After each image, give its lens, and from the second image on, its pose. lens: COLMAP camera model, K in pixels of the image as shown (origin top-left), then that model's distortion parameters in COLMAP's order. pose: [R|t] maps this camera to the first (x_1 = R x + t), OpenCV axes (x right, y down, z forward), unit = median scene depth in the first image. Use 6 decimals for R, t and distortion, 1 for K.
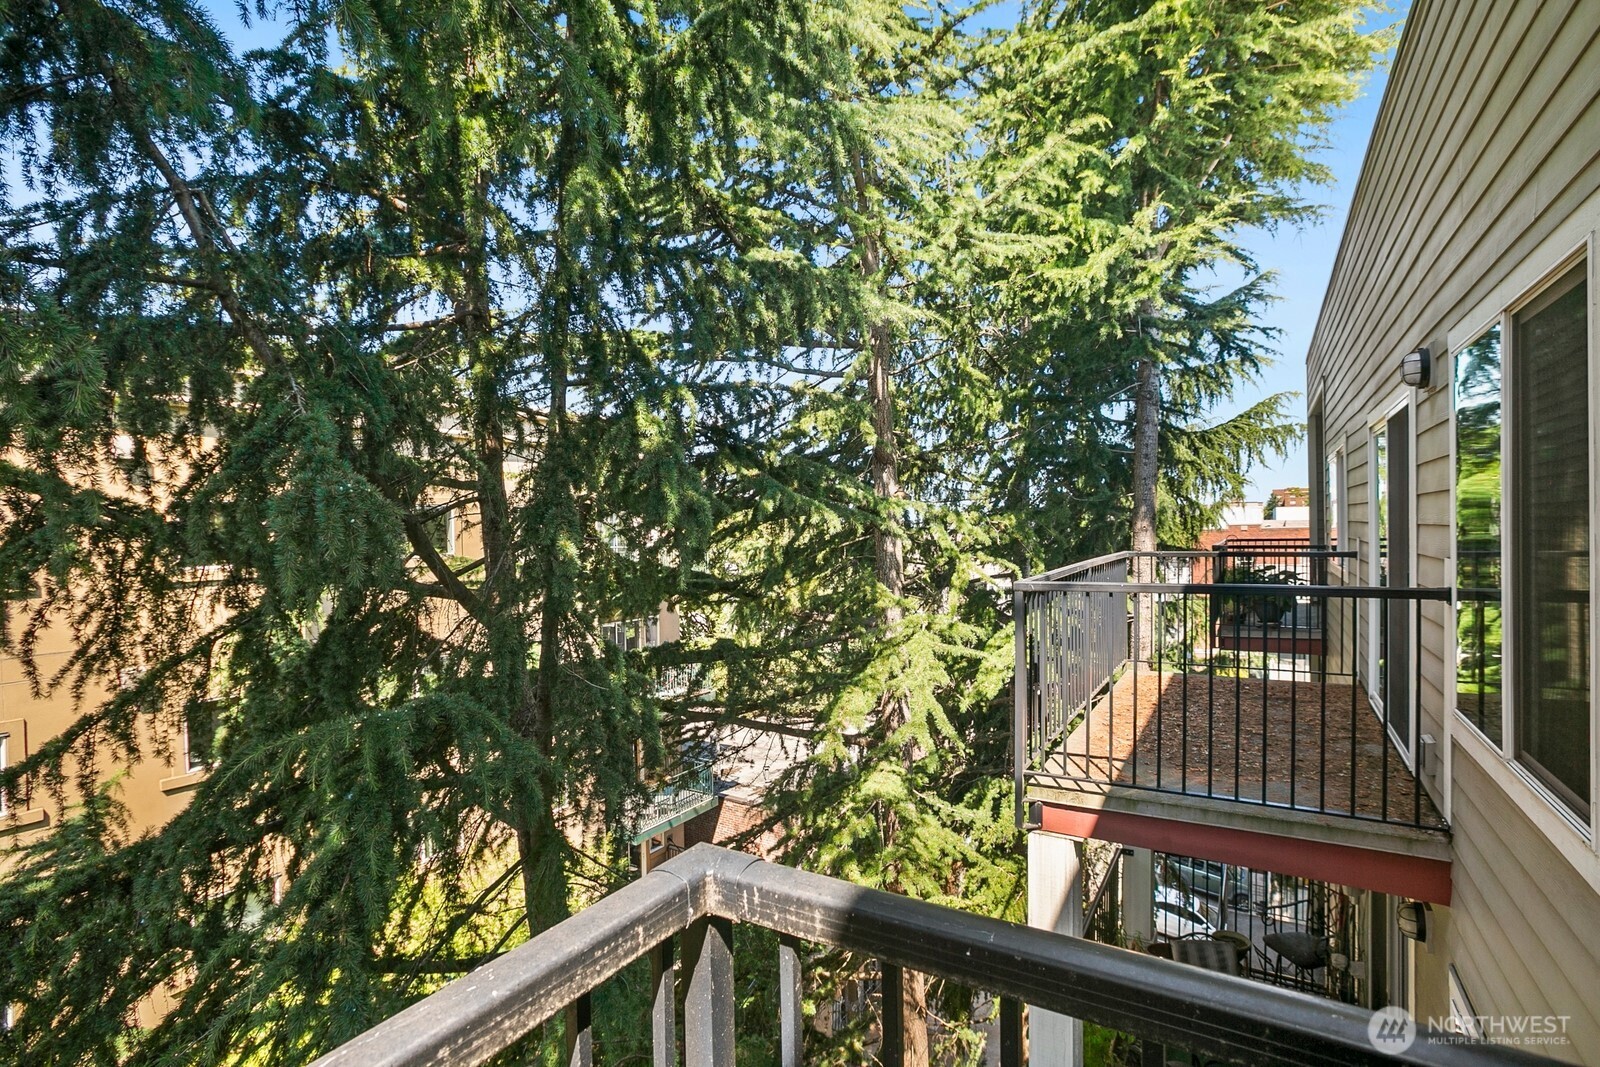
lens RADIAL K [[775.2, 0, 795.3], [0, 775.2, 532.5], [0, 0, 1]] dist [-0.050557, 0.024664]
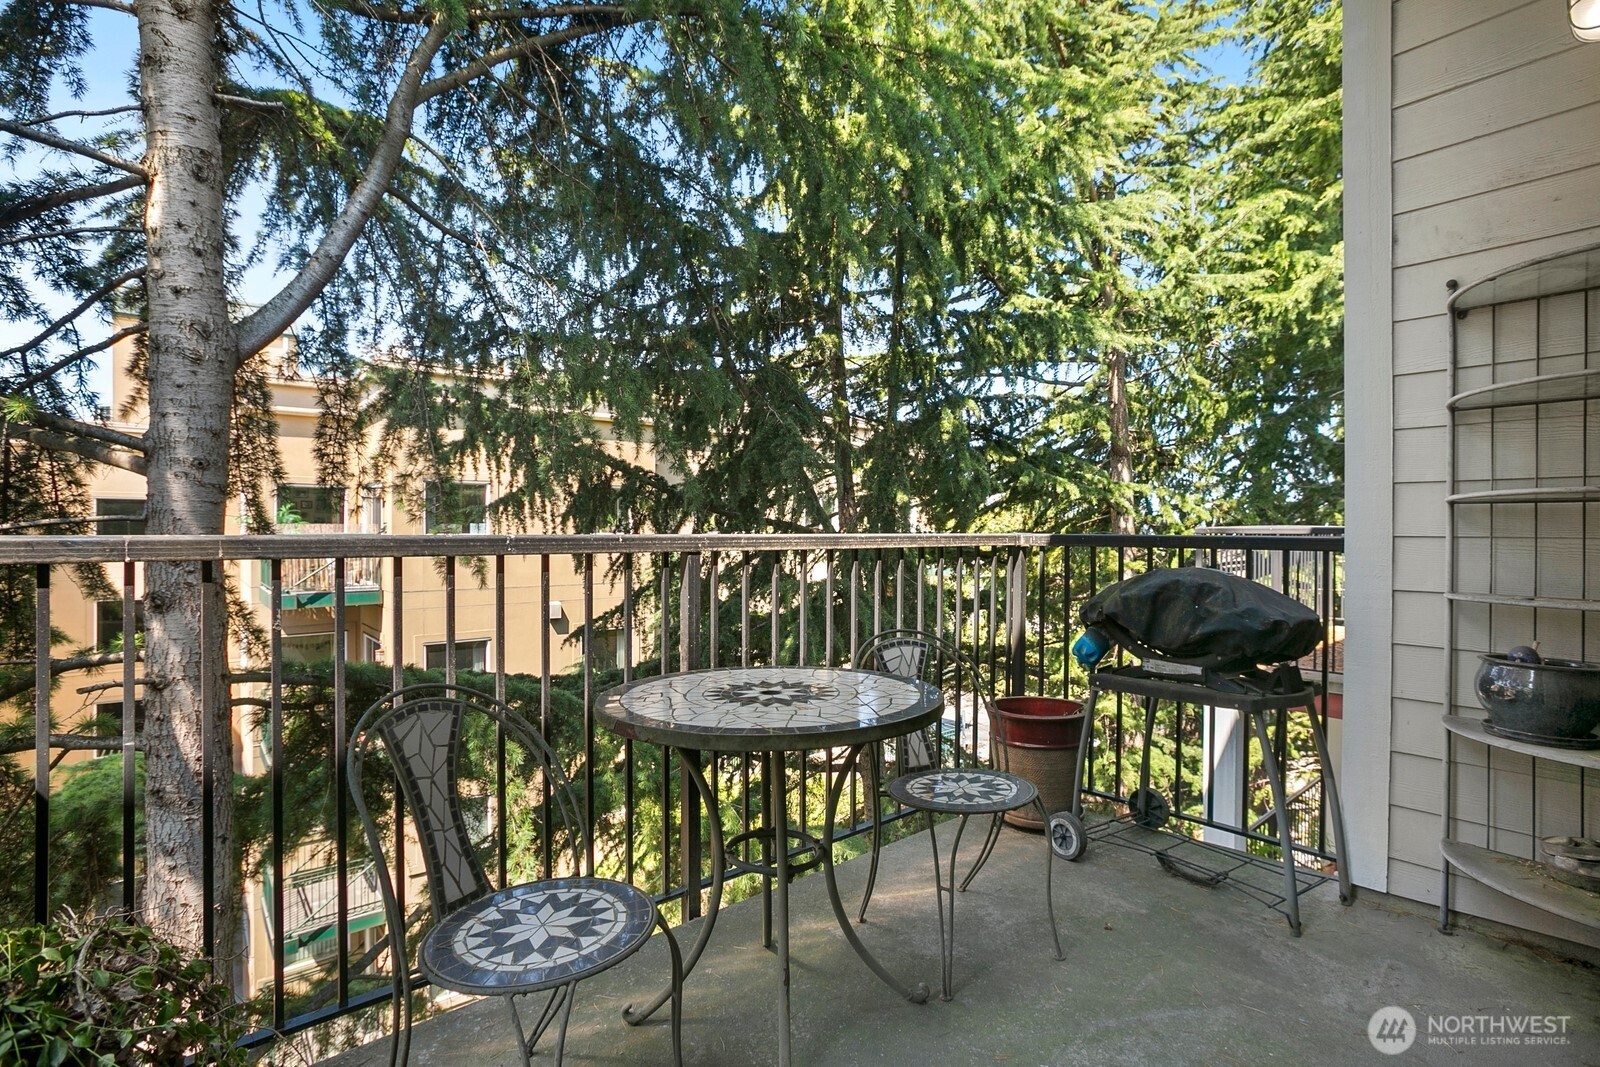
lens RADIAL K [[775.2, 0, 803.6], [0, 775.2, 524.5], [0, 0, 1]] dist [-0.050557, 0.024664]
pose [[0.954846, 0.017301, -0.296596, 0.000274], [-0.022005, 0.999679, -0.012527, 0.057855], [0.296284, 0.018488, 0.954921, -0.378337]]
